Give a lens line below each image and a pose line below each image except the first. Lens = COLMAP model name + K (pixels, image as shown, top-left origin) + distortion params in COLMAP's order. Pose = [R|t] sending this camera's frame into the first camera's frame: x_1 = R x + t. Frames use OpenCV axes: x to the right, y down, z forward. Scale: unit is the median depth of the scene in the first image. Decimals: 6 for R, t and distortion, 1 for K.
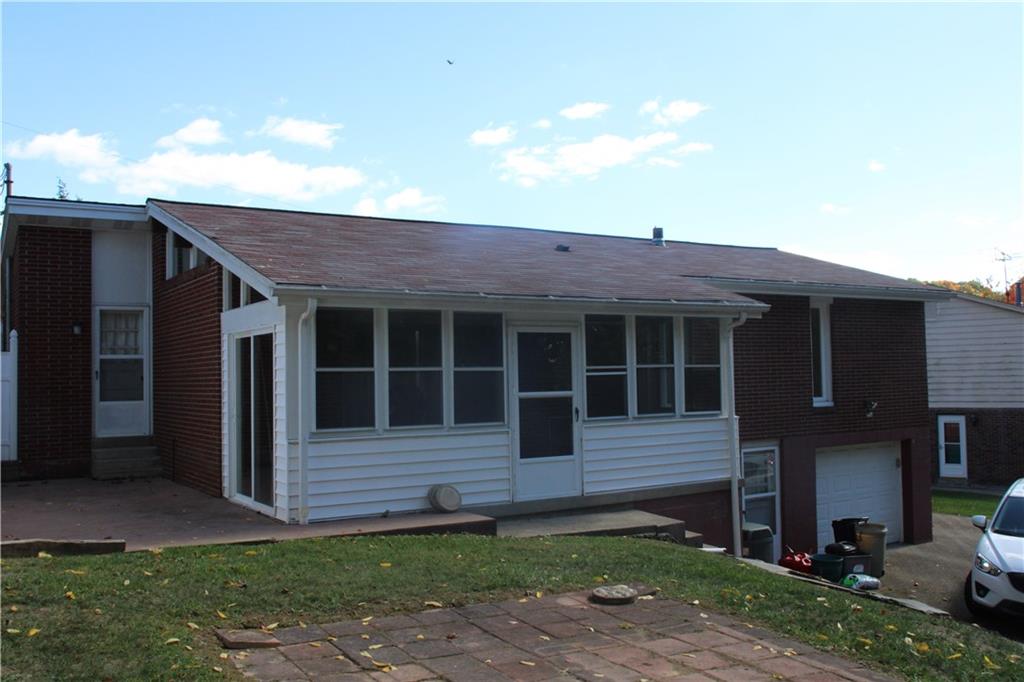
lens RADIAL K [[945.9, 0, 496.4], [0, 945.9, 328.1], [0, 0, 1]] dist [-0.092440, 0.083652]
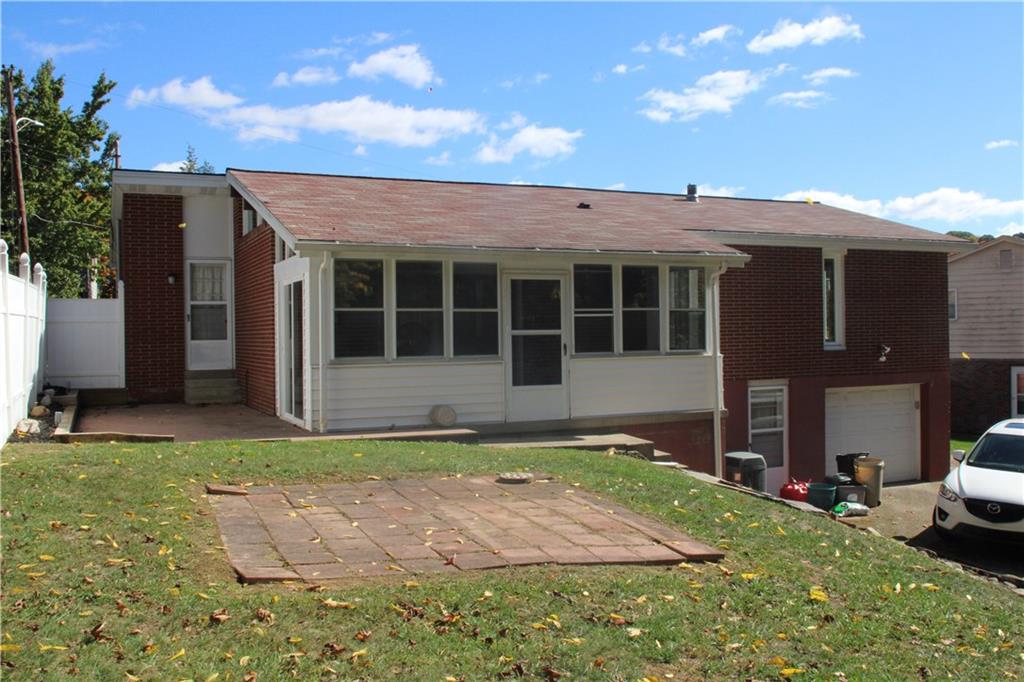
lens RADIAL K [[945.9, 0, 496.4], [0, 945.9, 328.1], [0, 0, 1]] dist [-0.092440, 0.083652]
pose [[0.990664, 0.004803, -0.136242, 0.151718], [0.001878, 0.998804, 0.048864, 0.006818], [0.136314, -0.048663, 0.989470, -0.159918]]
